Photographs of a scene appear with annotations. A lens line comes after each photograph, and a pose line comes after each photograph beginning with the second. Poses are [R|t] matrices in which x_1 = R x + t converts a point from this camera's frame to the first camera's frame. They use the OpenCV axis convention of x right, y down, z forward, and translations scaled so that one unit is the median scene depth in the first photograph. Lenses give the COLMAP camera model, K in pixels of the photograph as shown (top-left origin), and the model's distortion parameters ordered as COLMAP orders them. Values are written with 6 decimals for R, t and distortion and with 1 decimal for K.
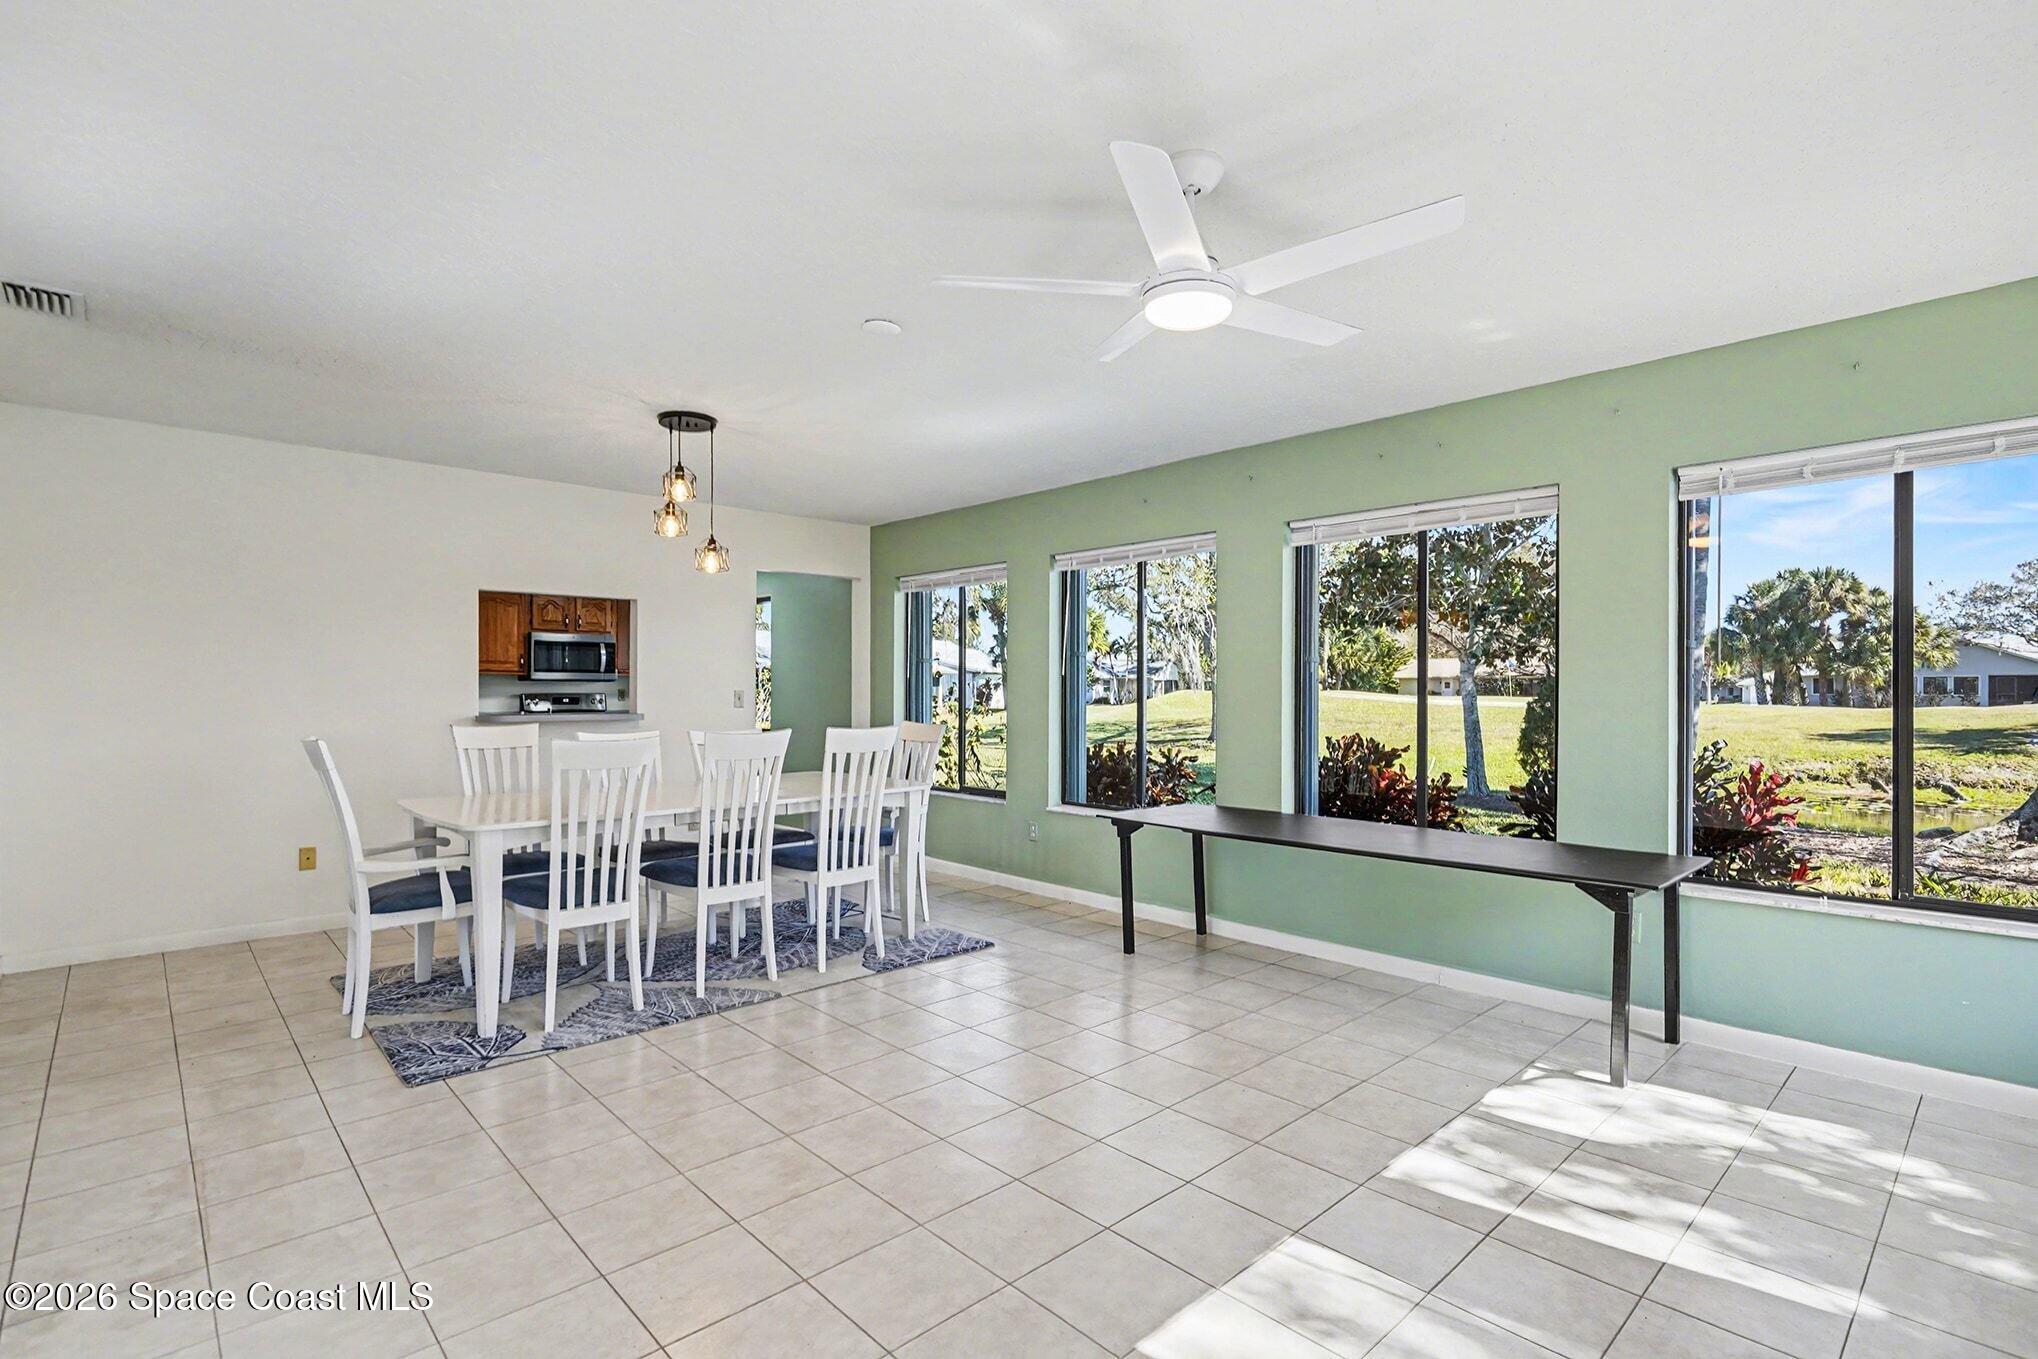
lens RADIAL K [[957.5, 0, 1023.1], [0, 957.5, 707.1], [0, 0, 1]] dist [-0.002202, -0.000184]
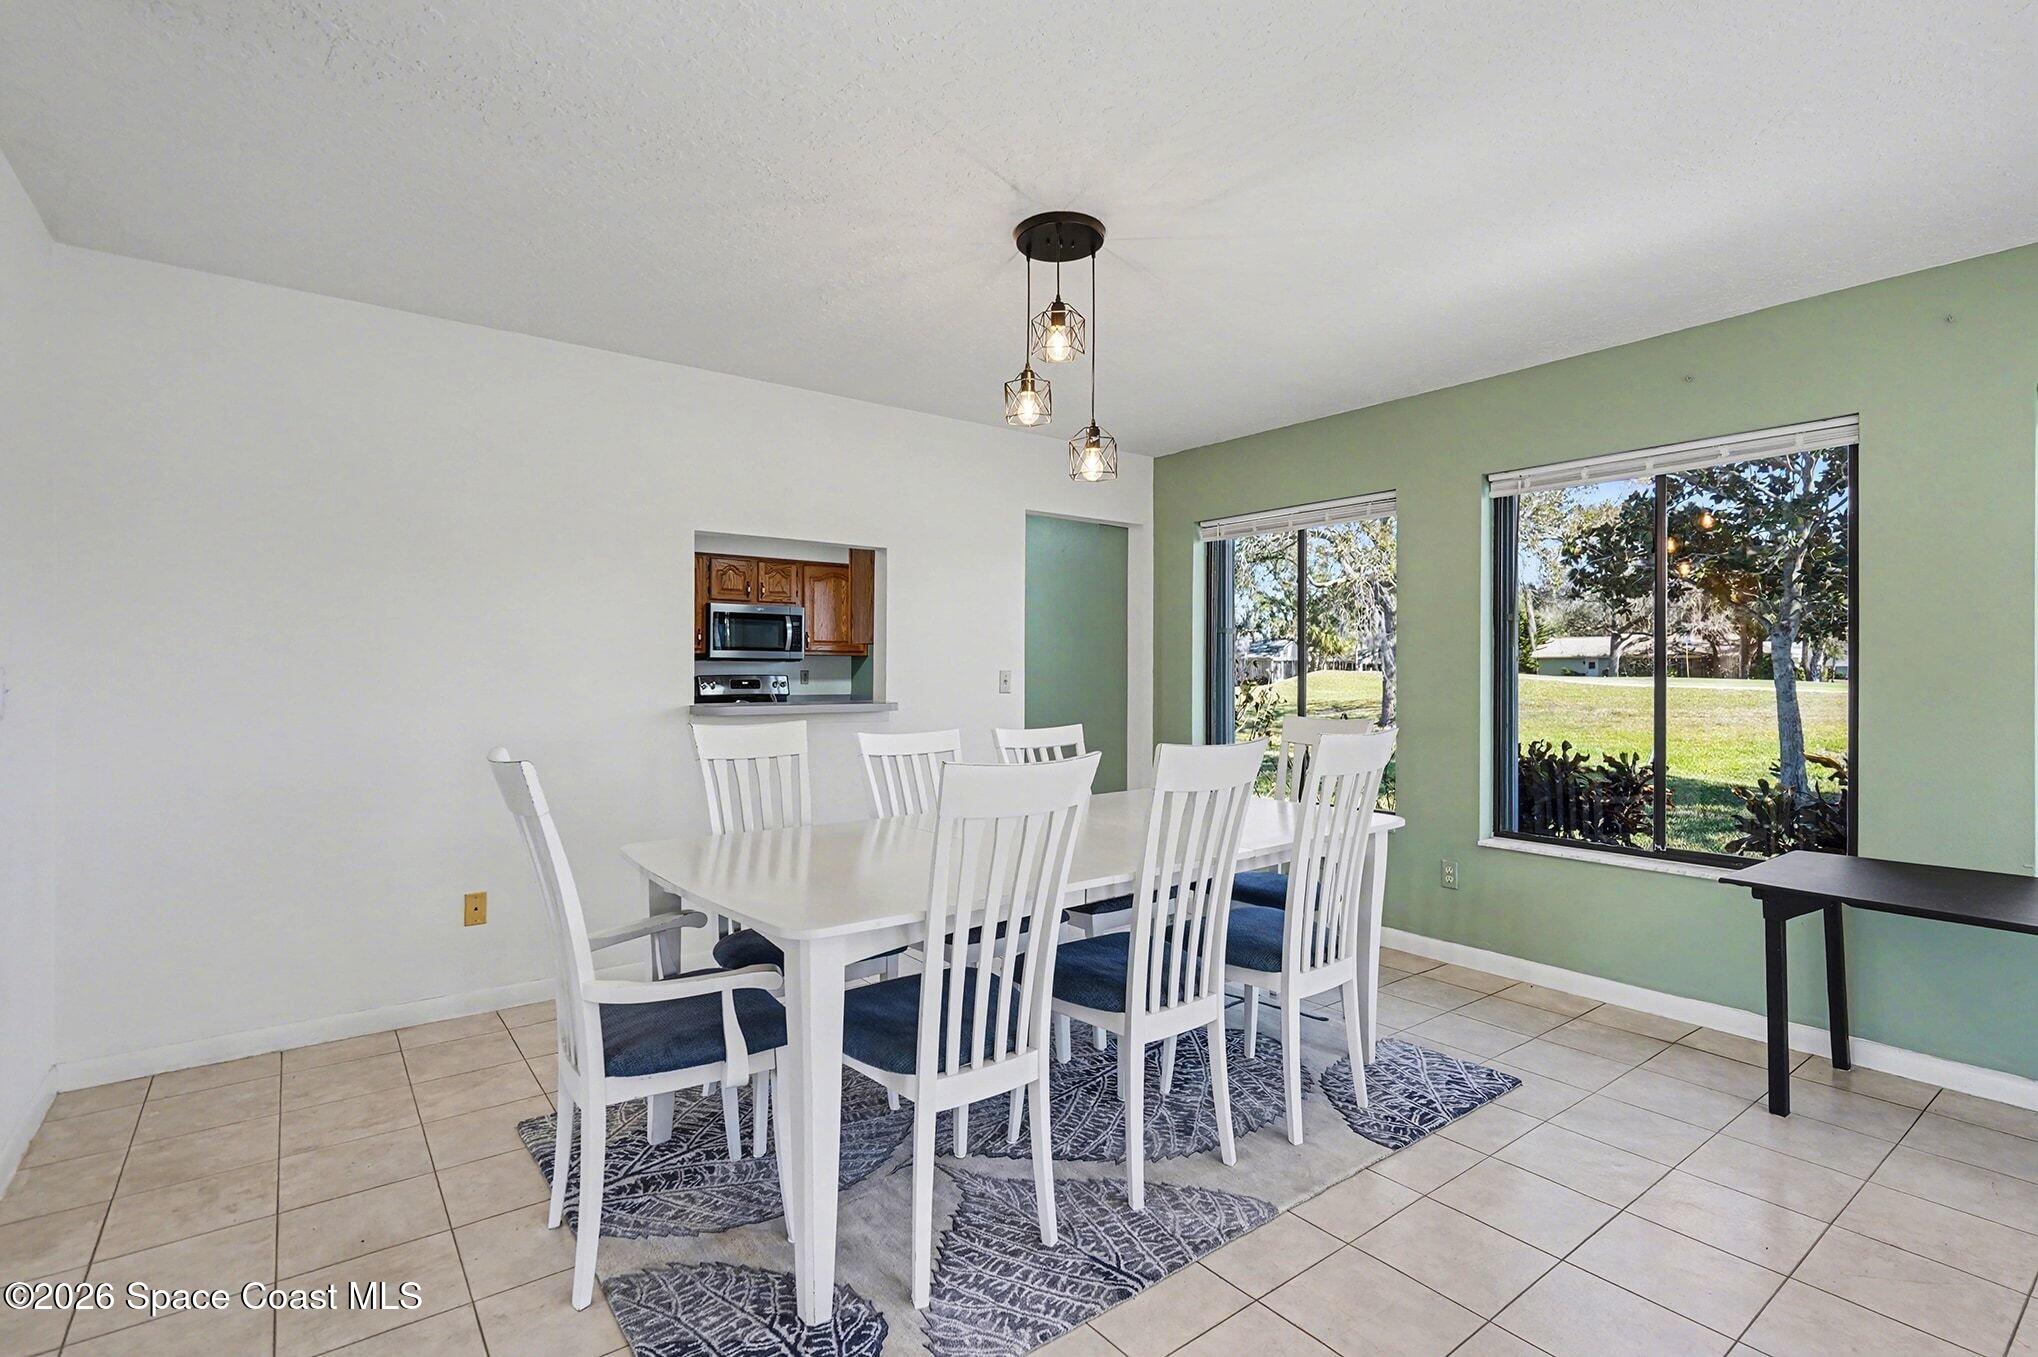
lens RADIAL K [[956.6, 0, 1020.1], [0, 956.6, 683.3], [0, 0, 1]] dist [0.000537, -0.000290]
pose [[0.994782, 0.000065, -0.102019, -0.274559], [-0.000600, 0.999986, -0.005206, -0.005202], [0.102018, 0.005240, 0.994769, 0.335055]]
